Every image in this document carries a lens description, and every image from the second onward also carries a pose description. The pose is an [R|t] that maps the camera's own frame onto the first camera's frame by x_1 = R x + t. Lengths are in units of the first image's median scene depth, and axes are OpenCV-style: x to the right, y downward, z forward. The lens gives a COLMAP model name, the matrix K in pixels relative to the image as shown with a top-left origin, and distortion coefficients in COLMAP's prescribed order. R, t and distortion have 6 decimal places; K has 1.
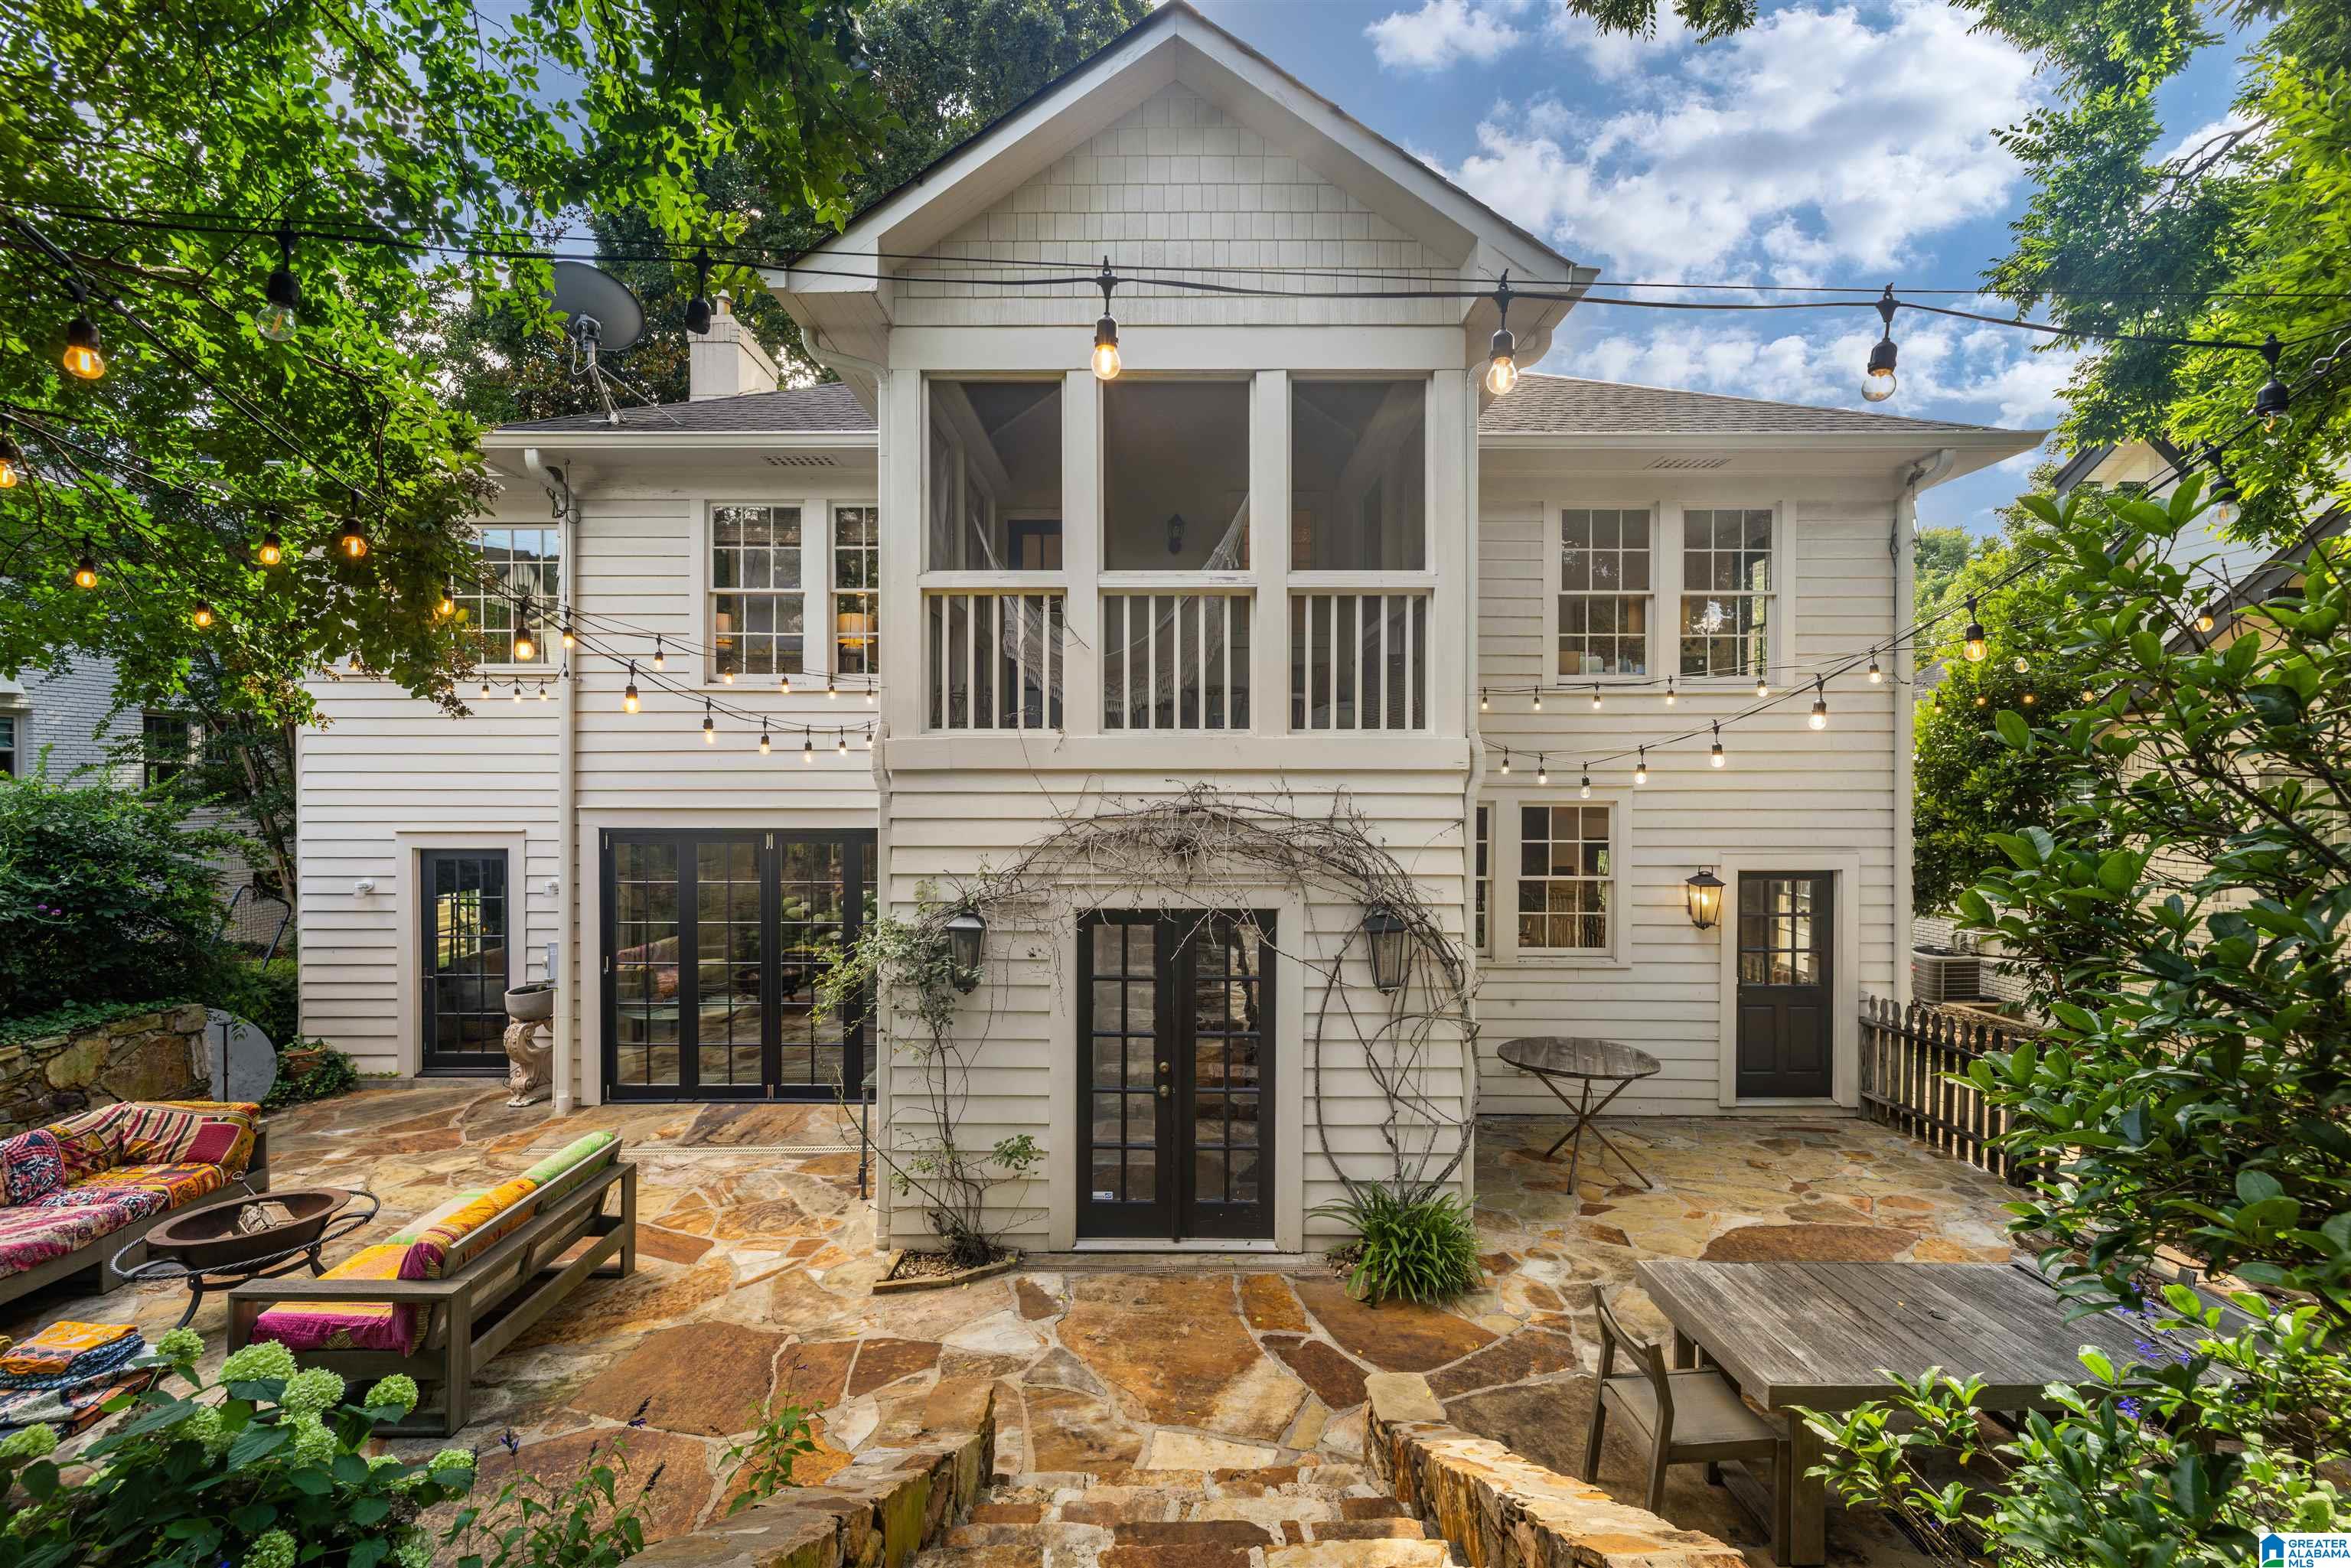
lens RADIAL K [[1016.2, 0, 1175.5], [0, 1016.2, 784.0], [0, 0, 1]] dist [0.001830, 0.000621]
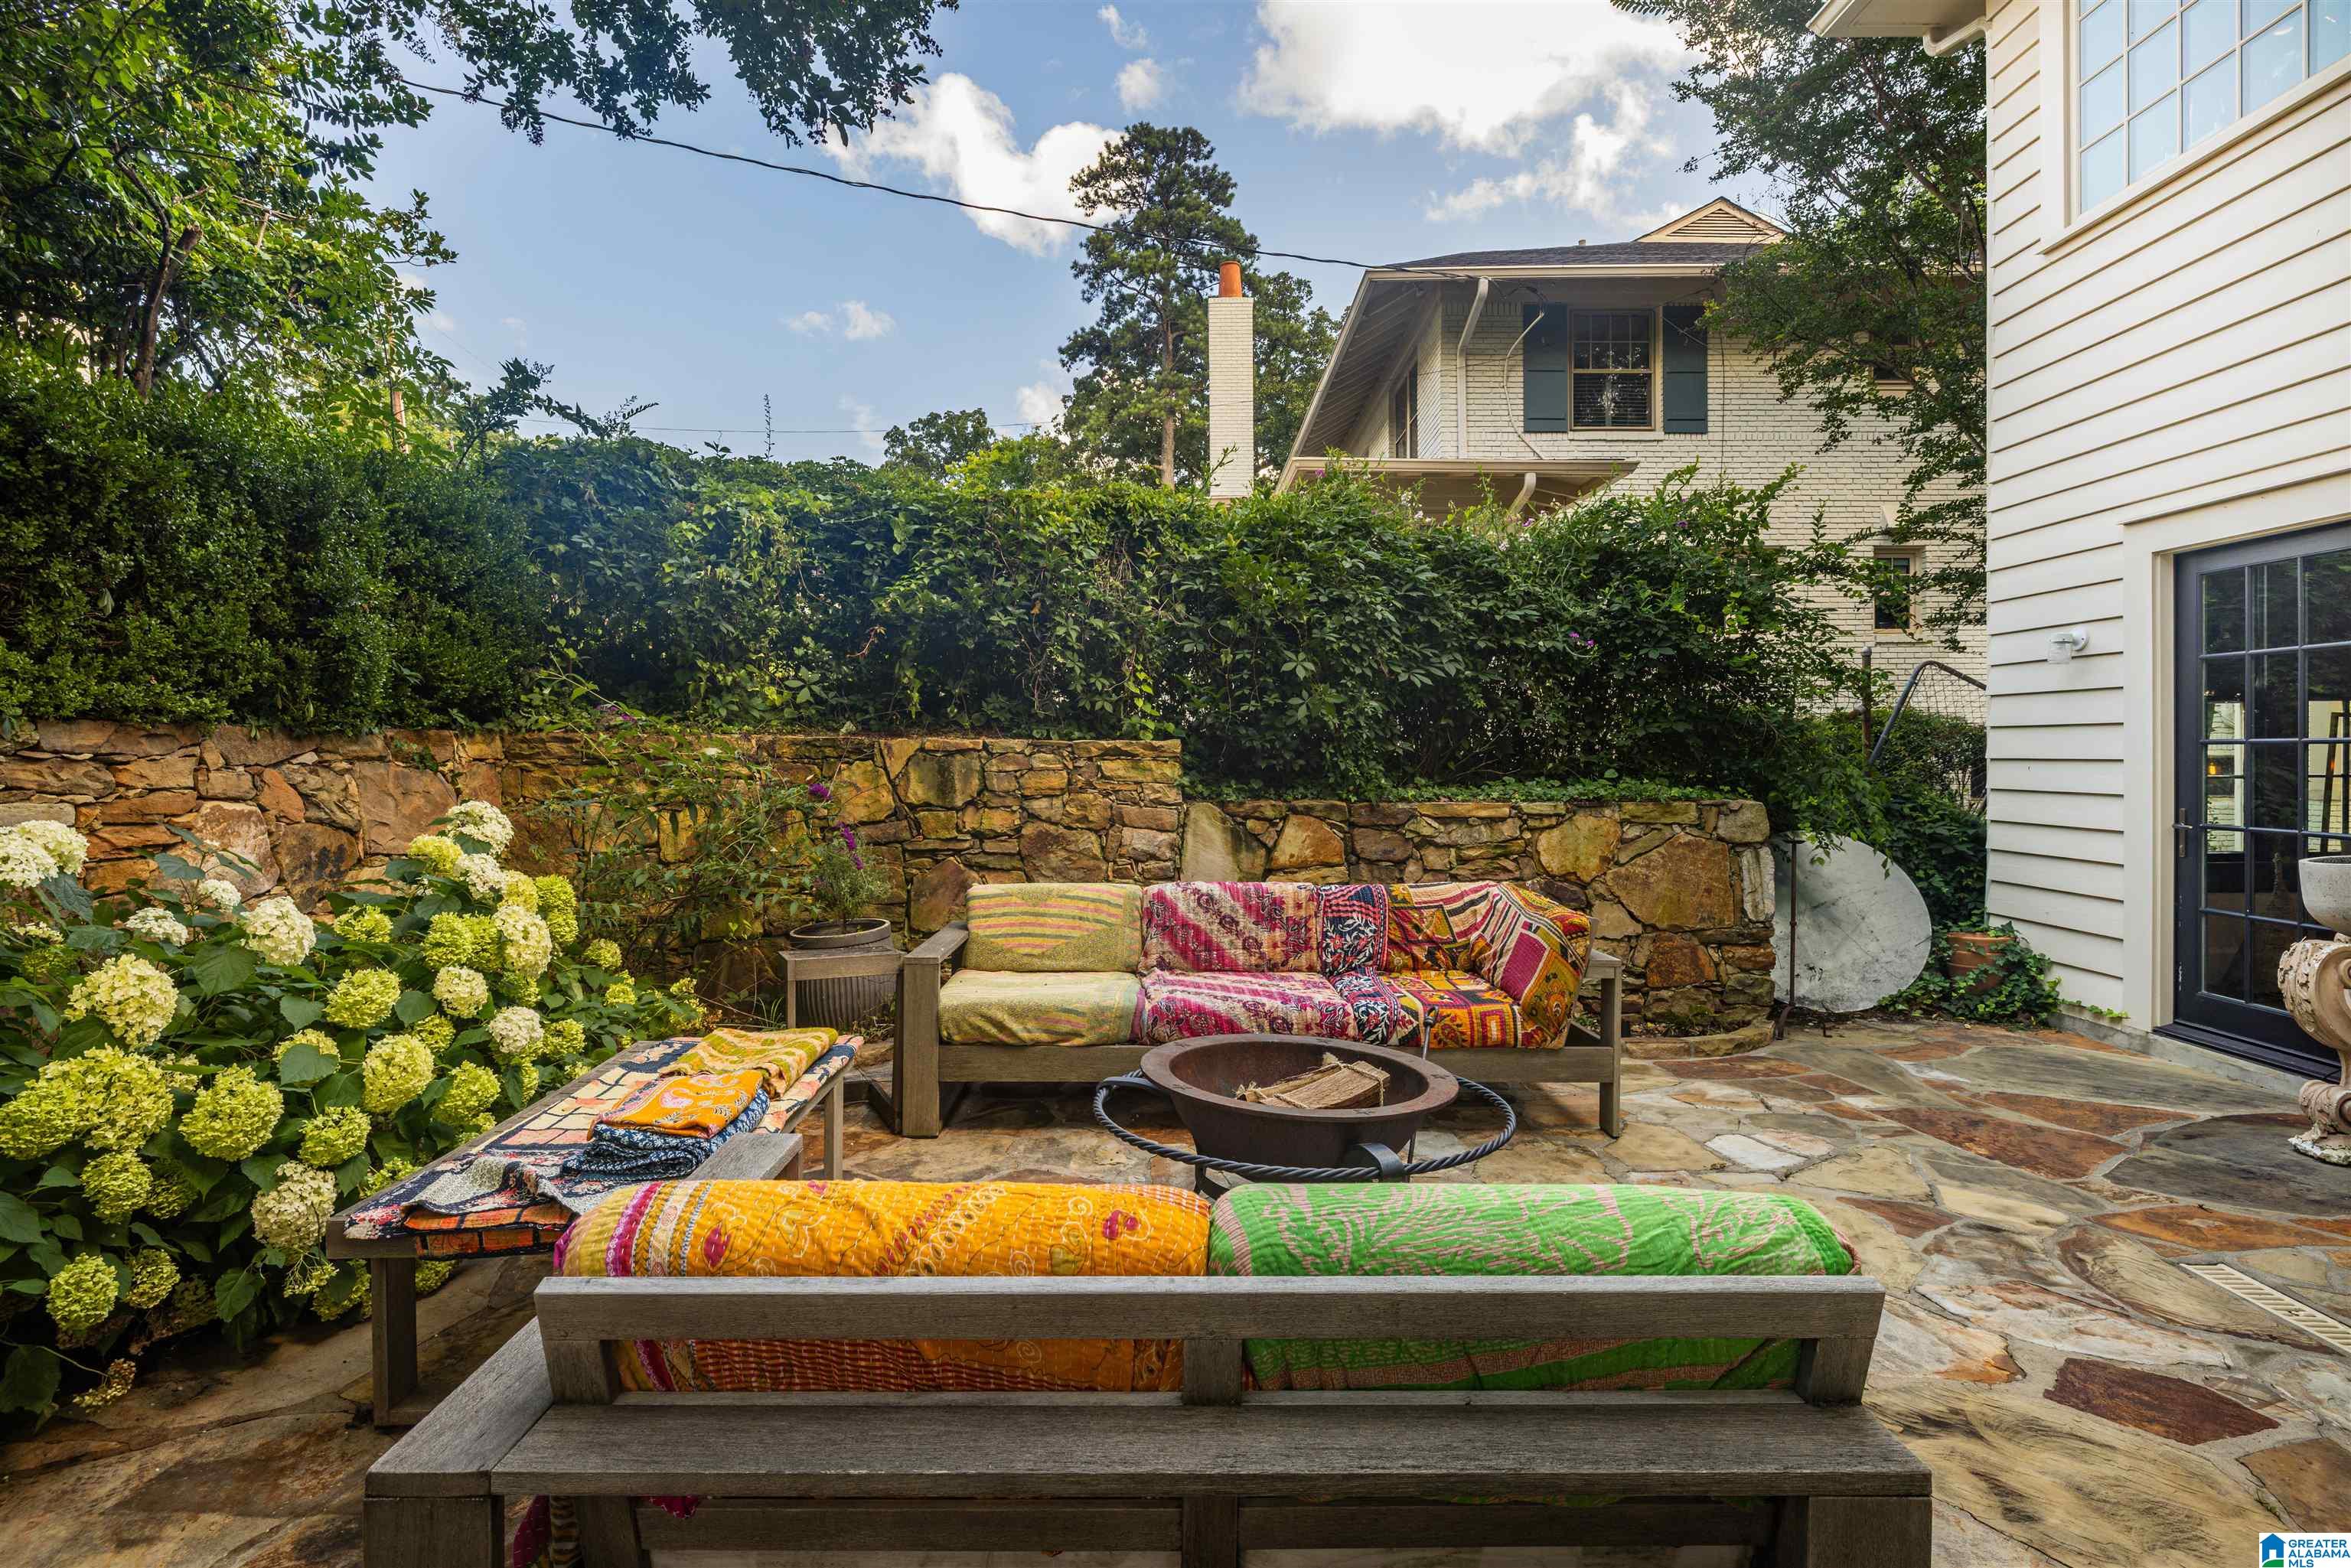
lens RADIAL K [[1152.3, 0, 1175.2], [0, 1152.3, 748.9], [0, 0, 1]] dist [0.000614, 0.000223]
pose [[-0.001925, -0.003452, -0.999992, -0.347713], [-0.000534, 0.999994, -0.003451, 0.263402], [0.999998, 0.000528, -0.001926, 0.907773]]
